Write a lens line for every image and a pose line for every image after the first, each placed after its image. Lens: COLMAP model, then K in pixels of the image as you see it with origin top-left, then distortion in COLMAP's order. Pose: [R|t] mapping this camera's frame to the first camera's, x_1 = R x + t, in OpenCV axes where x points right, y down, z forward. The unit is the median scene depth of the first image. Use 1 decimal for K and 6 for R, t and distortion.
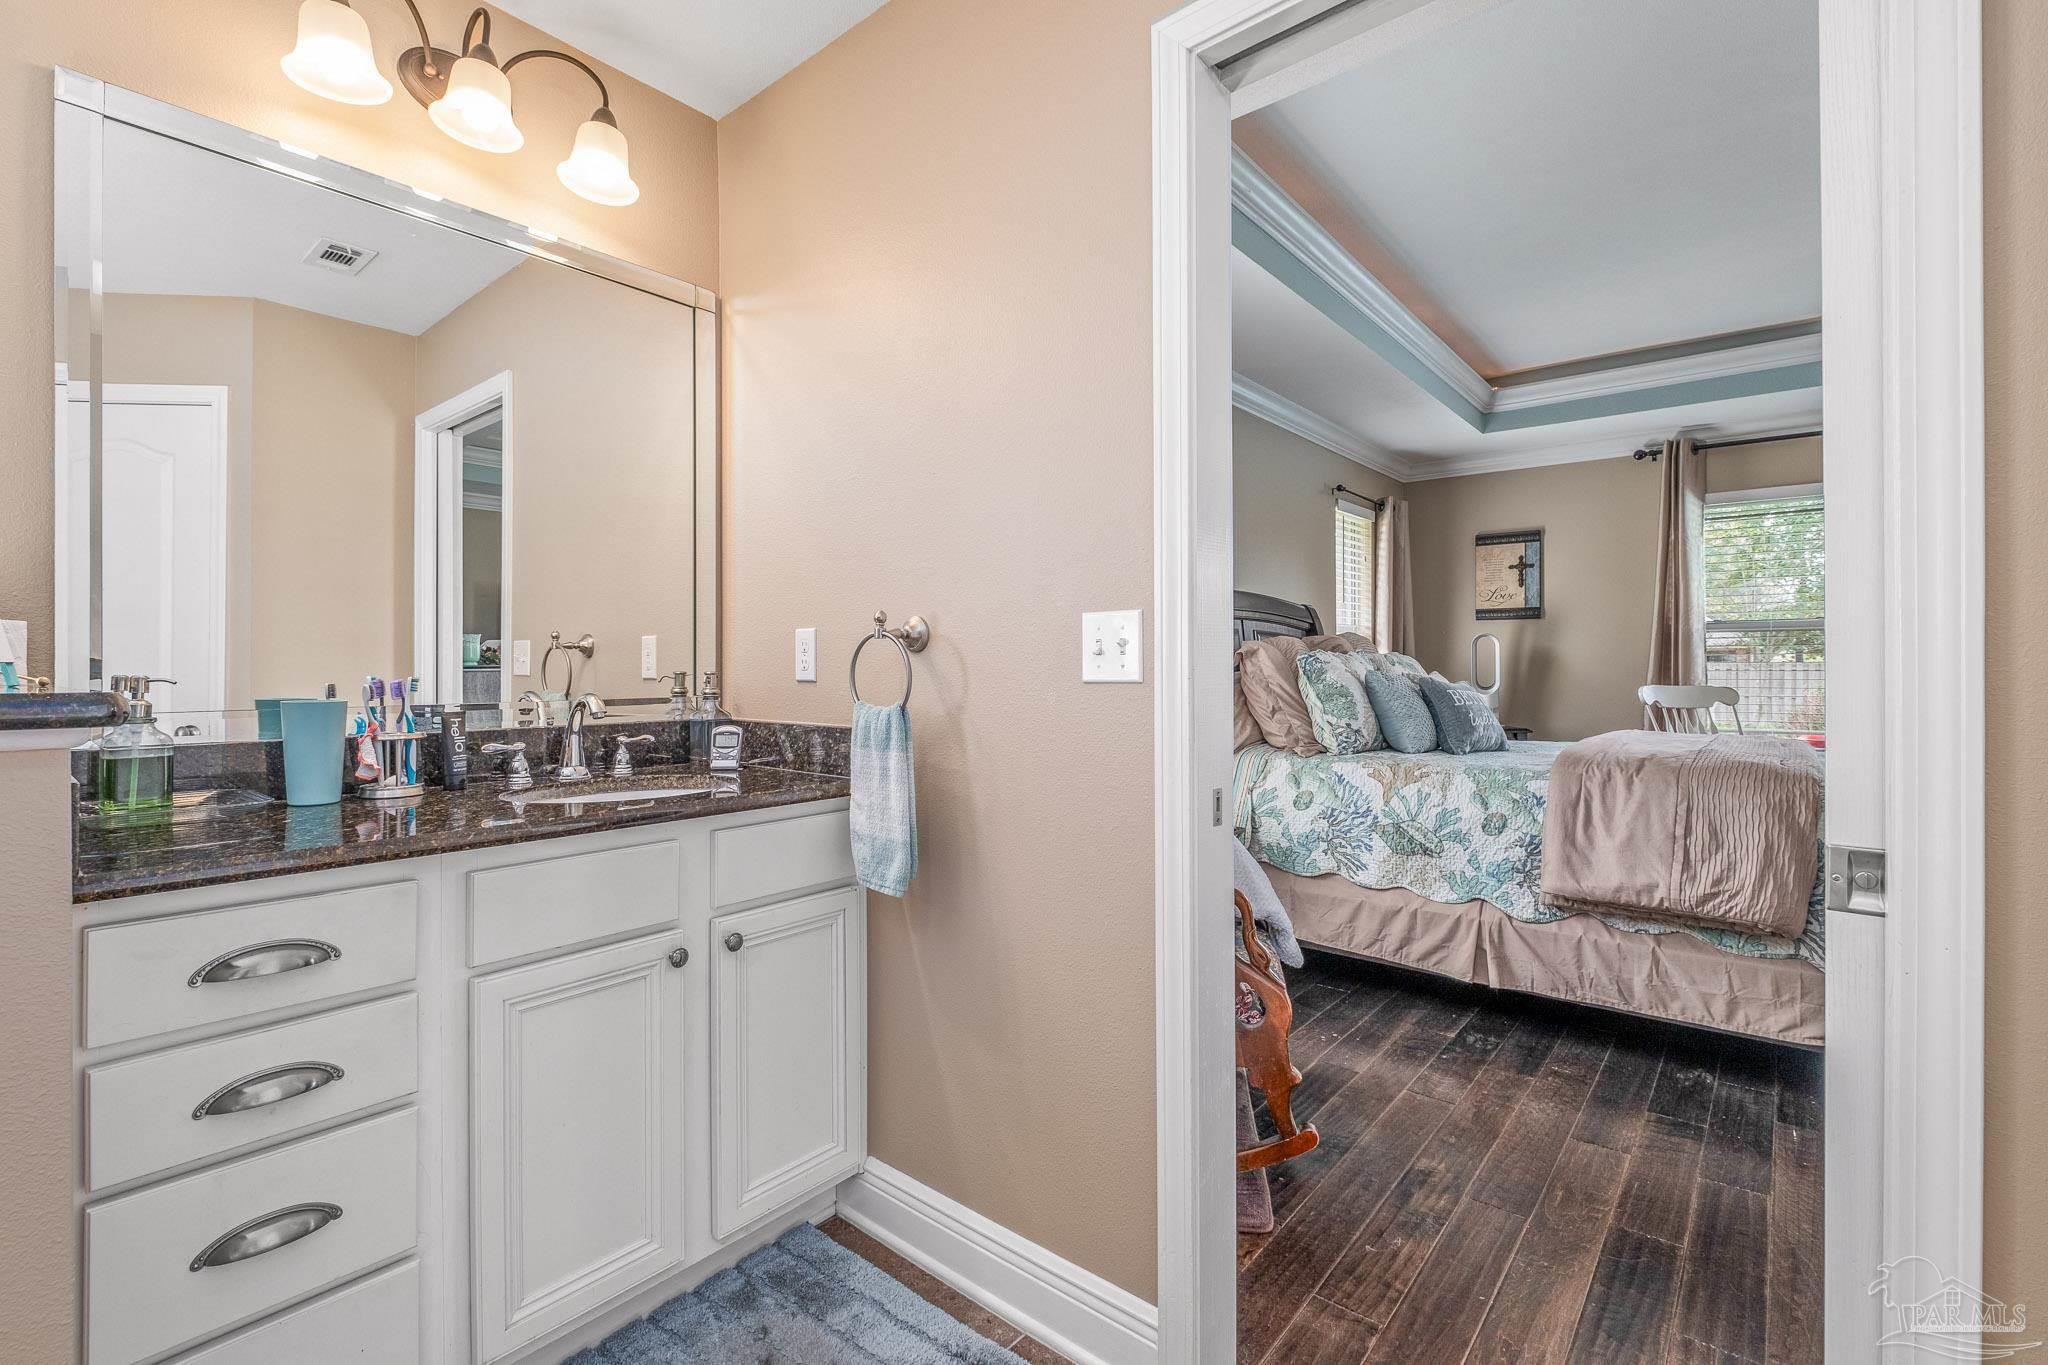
lens RADIAL K [[908.2, 0, 1020.5], [0, 908.2, 668.9], [0, 0, 1]] dist [0.002069, -0.000902]
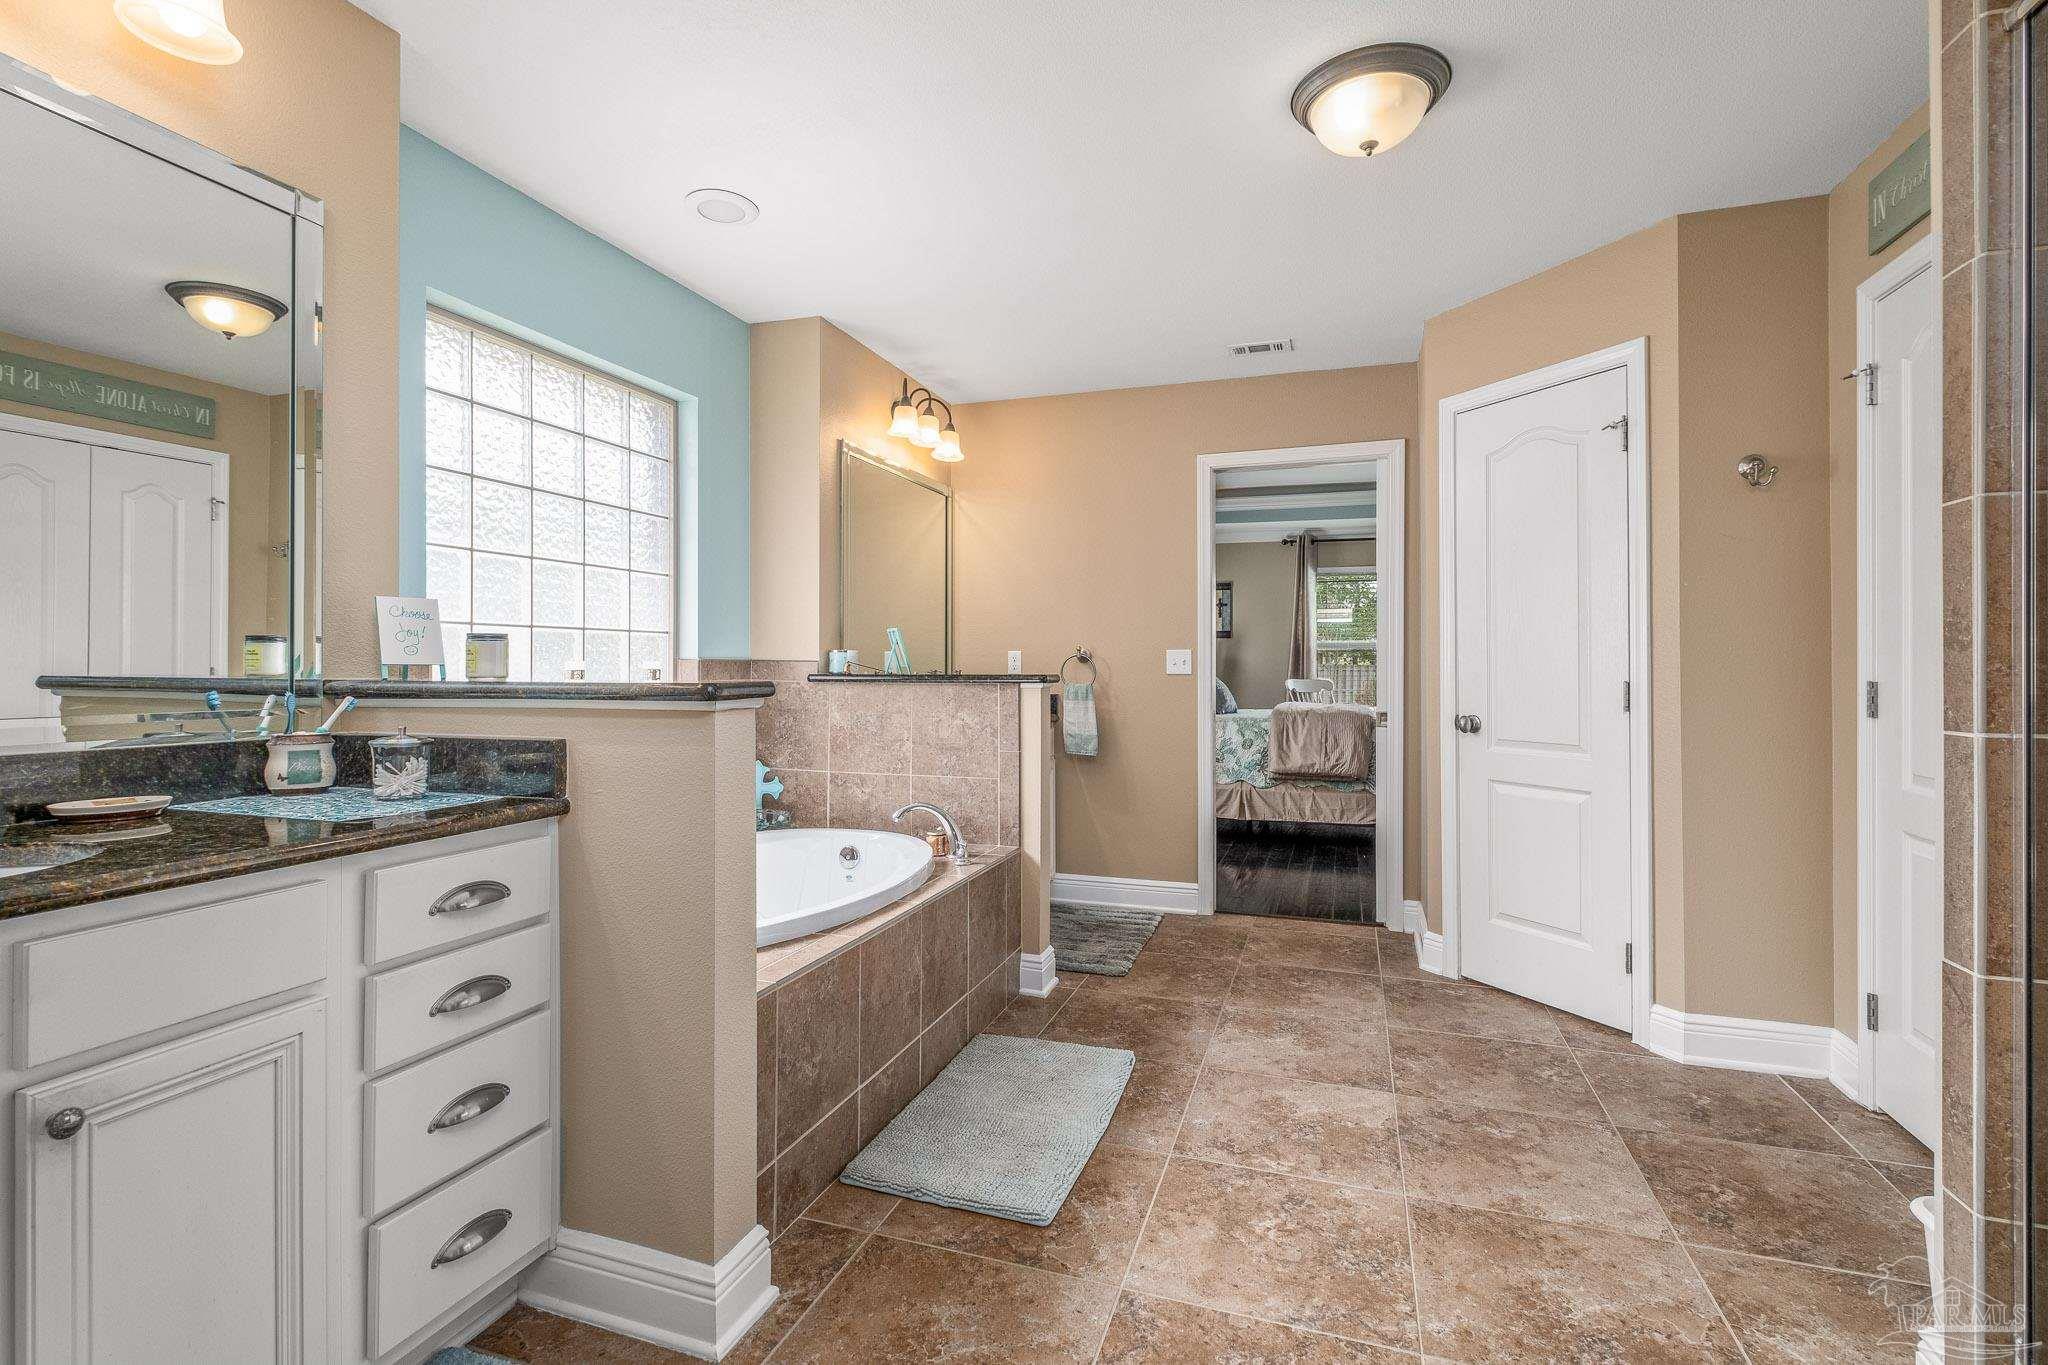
lens RADIAL K [[908.2, 0, 1020.5], [0, 908.2, 668.9], [0, 0, 1]] dist [0.002069, -0.000902]
pose [[0.936922, 0.003310, 0.349523, -0.727892], [-0.003790, 0.999993, 0.000691, -0.001362], [-0.349518, -0.001972, 0.936928, -0.808817]]
